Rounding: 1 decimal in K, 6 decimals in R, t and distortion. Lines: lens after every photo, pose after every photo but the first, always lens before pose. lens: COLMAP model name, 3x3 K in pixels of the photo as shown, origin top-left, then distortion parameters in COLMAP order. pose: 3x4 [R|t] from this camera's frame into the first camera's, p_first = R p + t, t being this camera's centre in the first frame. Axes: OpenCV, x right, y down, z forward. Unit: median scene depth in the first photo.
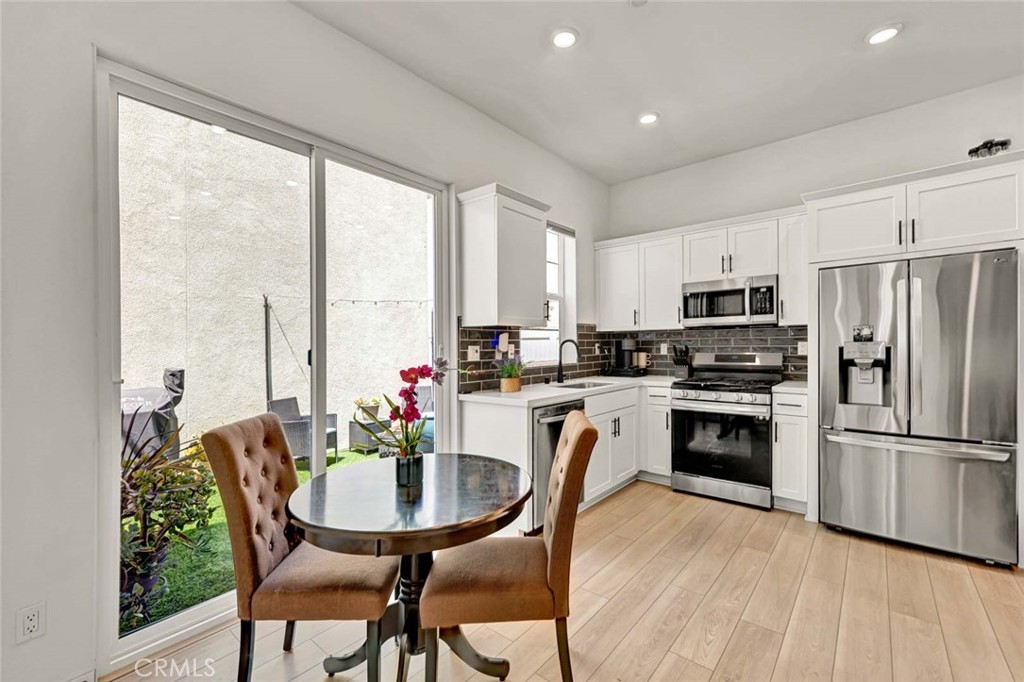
lens RADIAL K [[408.2, 0, 550.6], [0, 408.2, 347.7], [0, 0, 1]] dist [-0.003083, -0.001041]
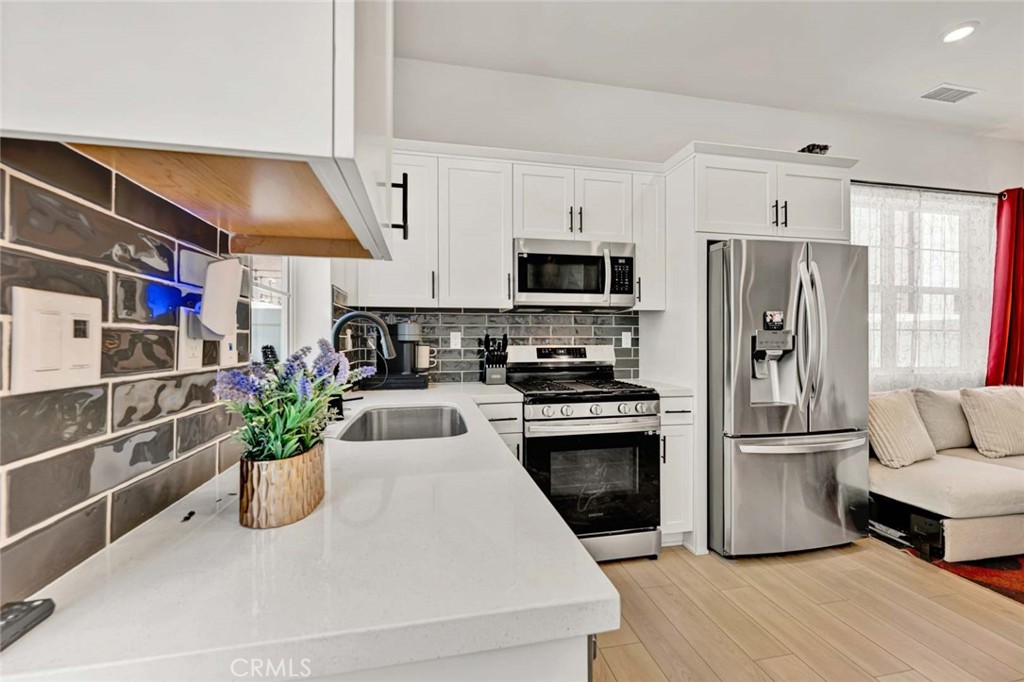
lens RADIAL K [[408.2, 0, 495.3], [0, 408.2, 340.0], [0, 0, 1]] dist [-0.003083, -0.001041]
pose [[0.676330, 0.011080, 0.736516, -0.200781], [-0.001685, 0.999908, -0.013494, 0.015421], [-0.736597, 0.007885, 0.676286, 0.686037]]
